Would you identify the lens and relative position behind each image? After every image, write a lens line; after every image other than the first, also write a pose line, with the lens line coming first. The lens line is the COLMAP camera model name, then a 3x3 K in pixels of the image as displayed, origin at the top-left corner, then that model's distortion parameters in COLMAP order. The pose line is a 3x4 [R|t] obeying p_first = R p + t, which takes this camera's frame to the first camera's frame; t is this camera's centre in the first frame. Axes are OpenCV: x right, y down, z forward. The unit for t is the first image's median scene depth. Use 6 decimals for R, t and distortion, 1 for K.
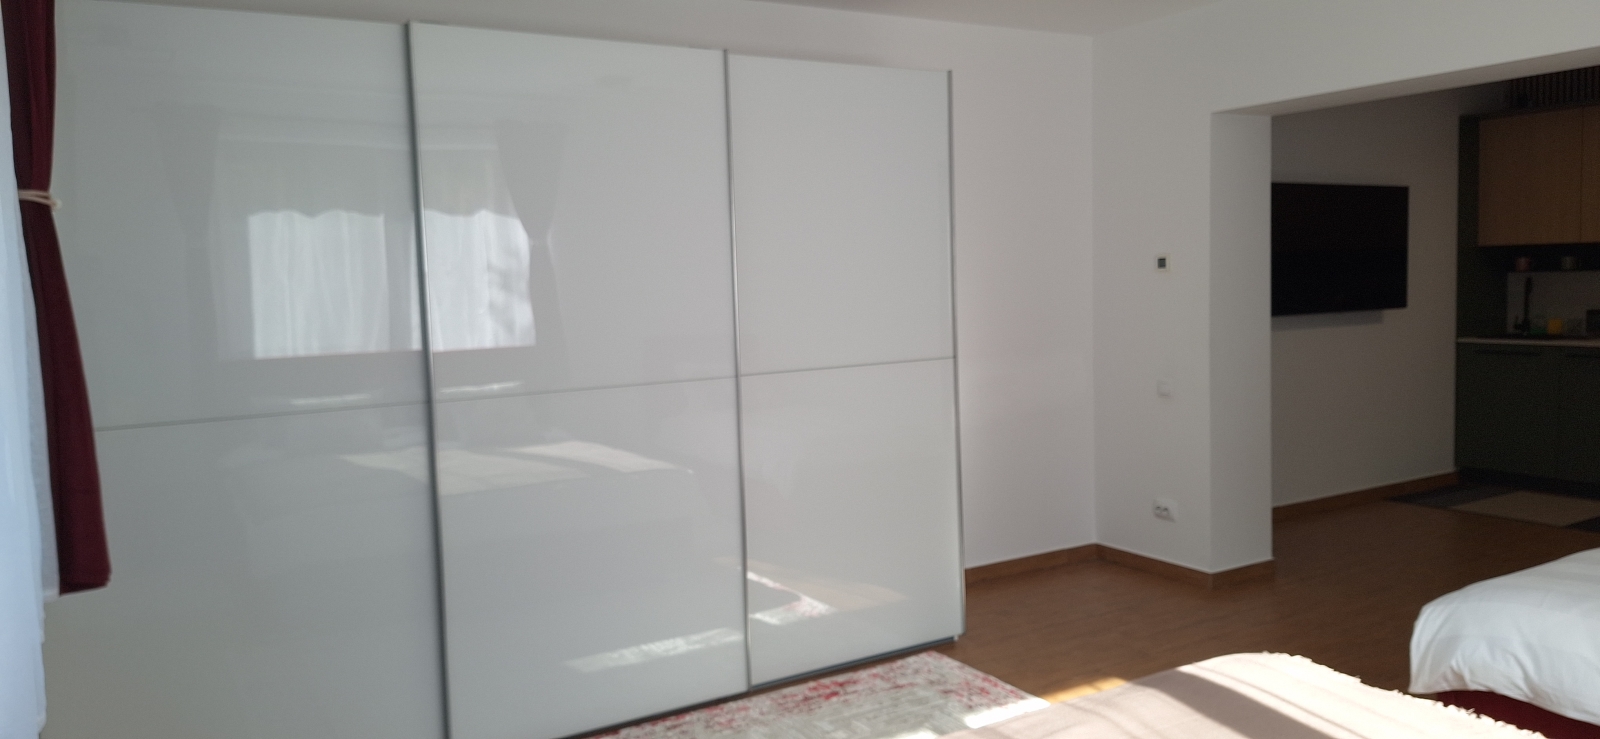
lens RADIAL K [[1177.5, 0, 798.7], [0, 1177.5, 362.7], [0, 0, 1]] dist [0.029926, 0.001206]
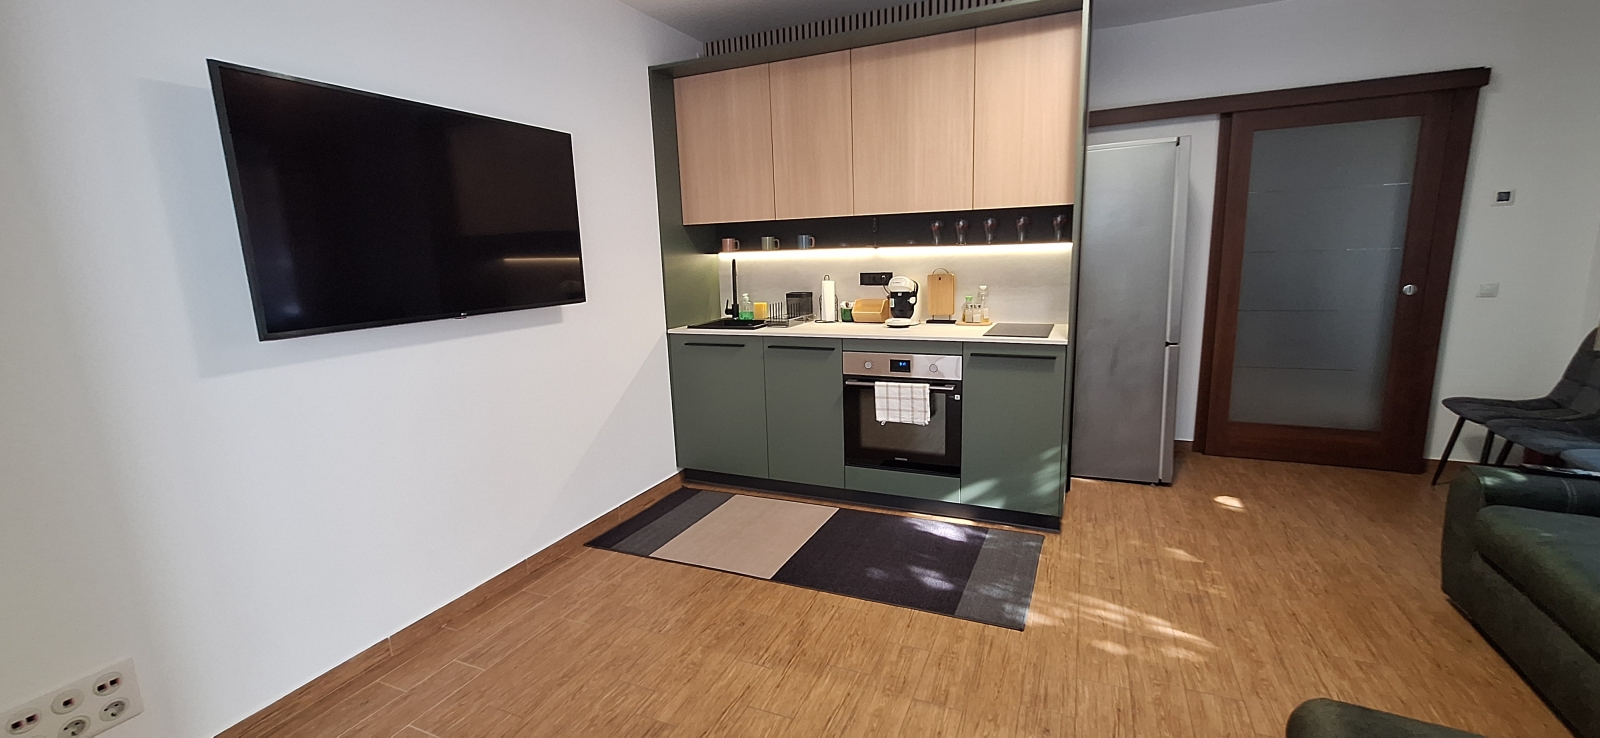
lens RADIAL K [[634.6, 0, 803.8], [0, 634.6, 367.3], [0, 0, 1]] dist [-0.004295, 0.001550]
pose [[0.833870, -0.105503, 0.541784, 0.380219], [0.055326, 0.992595, 0.108137, -0.038528], [-0.549181, -0.060198, 0.833532, 0.549786]]
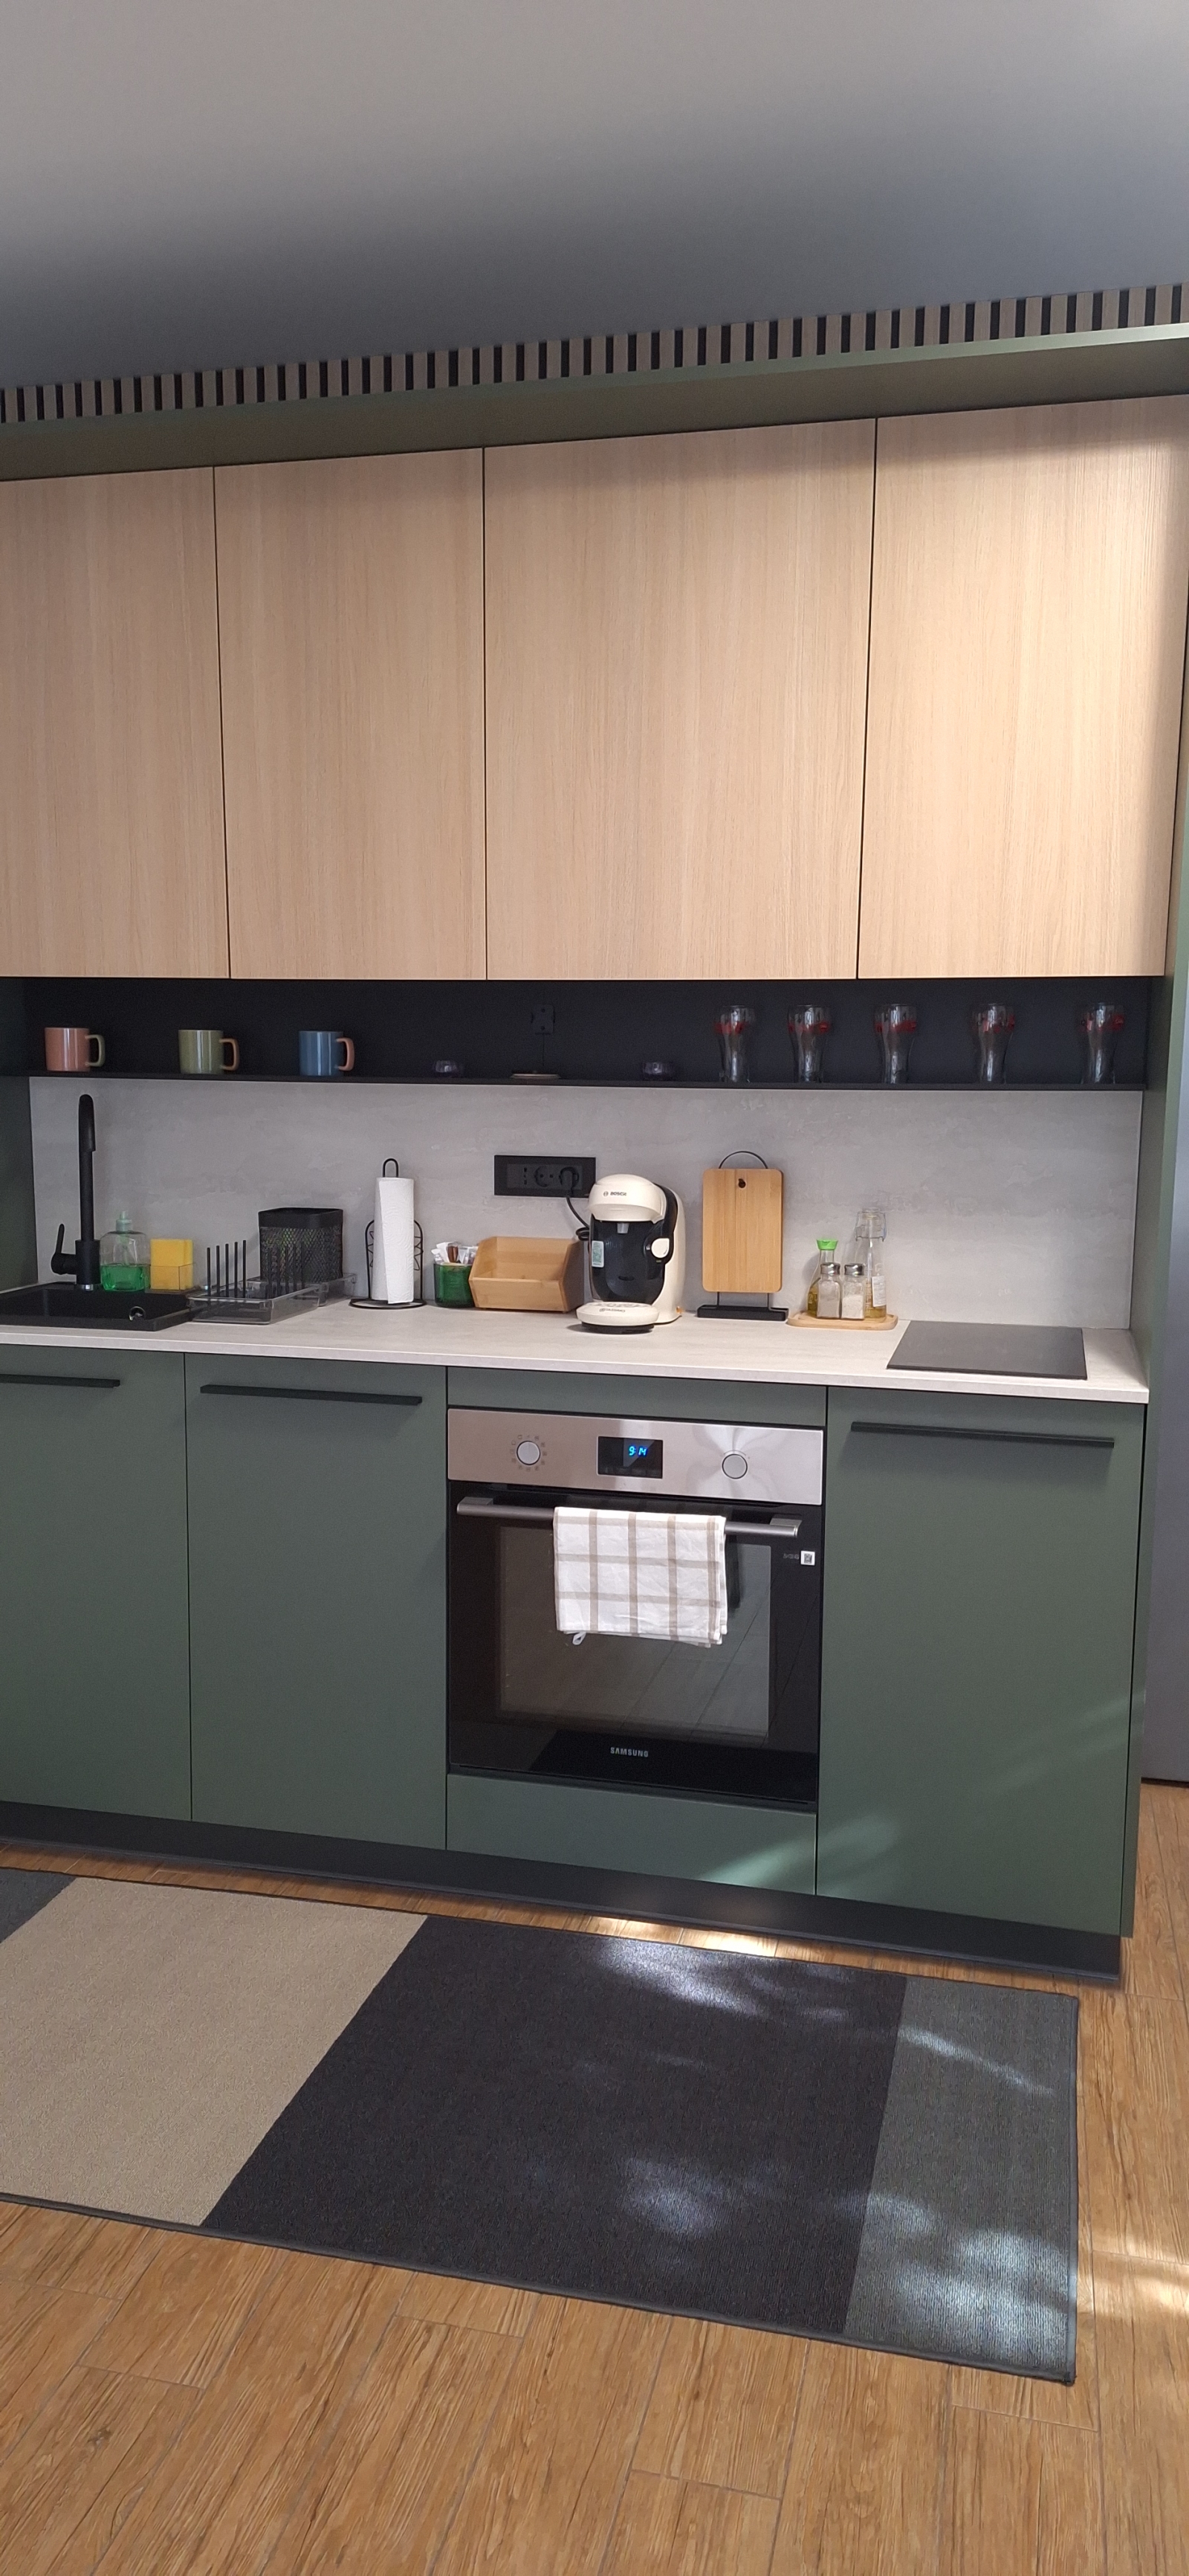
lens RADIAL K [[1767.8, 0, 595.3], [0, 1767.8, 1315.2], [0, 0, 1]] dist [0.088513, -0.097808]
pose [[0.721621, -0.070523, 0.688687, 0.401635], [0.026440, 0.996880, 0.074379, -0.047702], [-0.691784, -0.035464, 0.721233, 0.602080]]
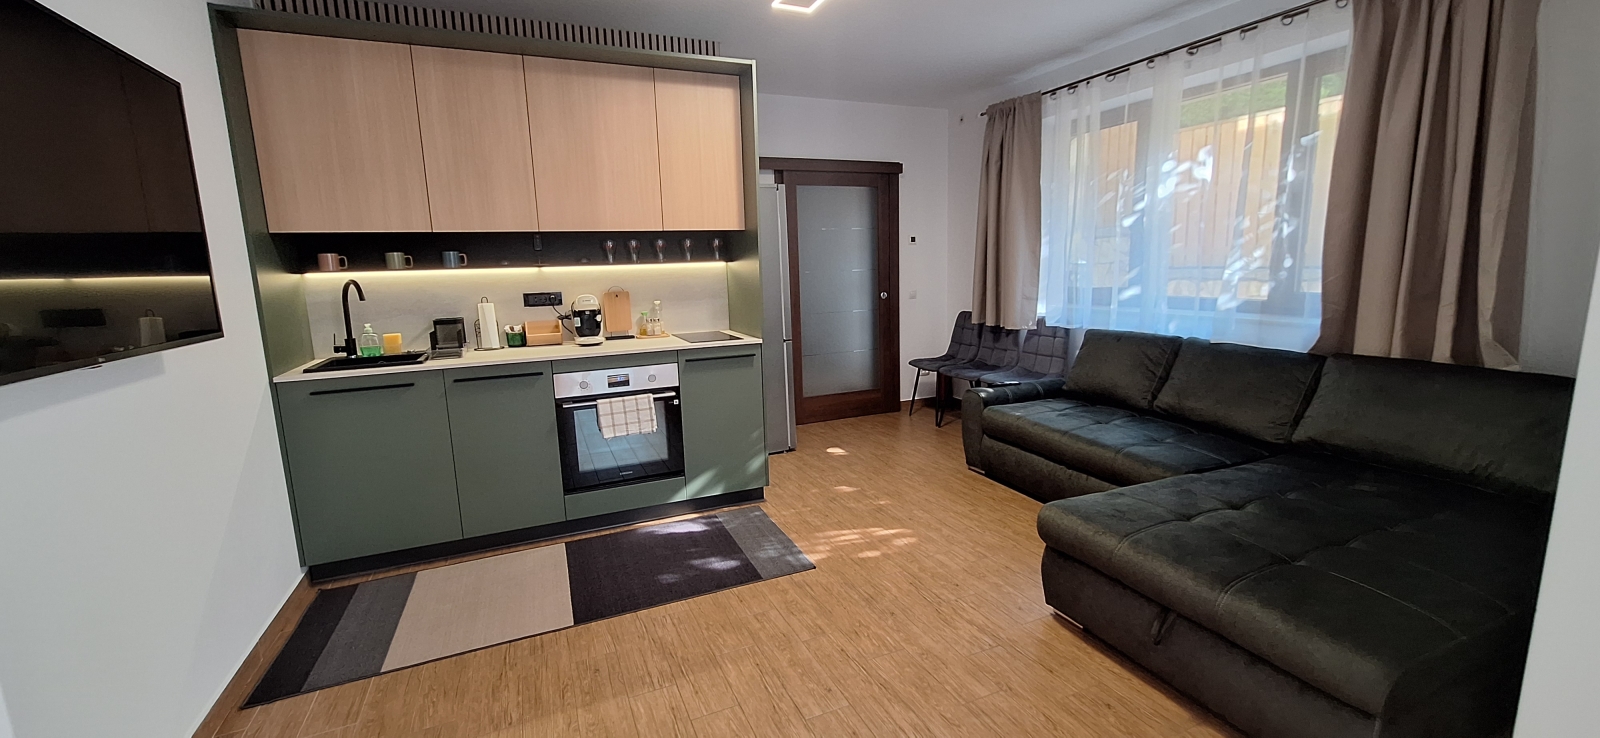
lens RADIAL K [[634.6, 0, 806.9], [0, 634.6, 366.8], [0, 0, 1]] dist [-0.004295, 0.001550]
pose [[0.146455, -0.140767, 0.979150, 0.269194], [0.098548, 0.986975, 0.127152, -0.041152], [-0.984296, 0.077872, 0.158419, 0.669312]]
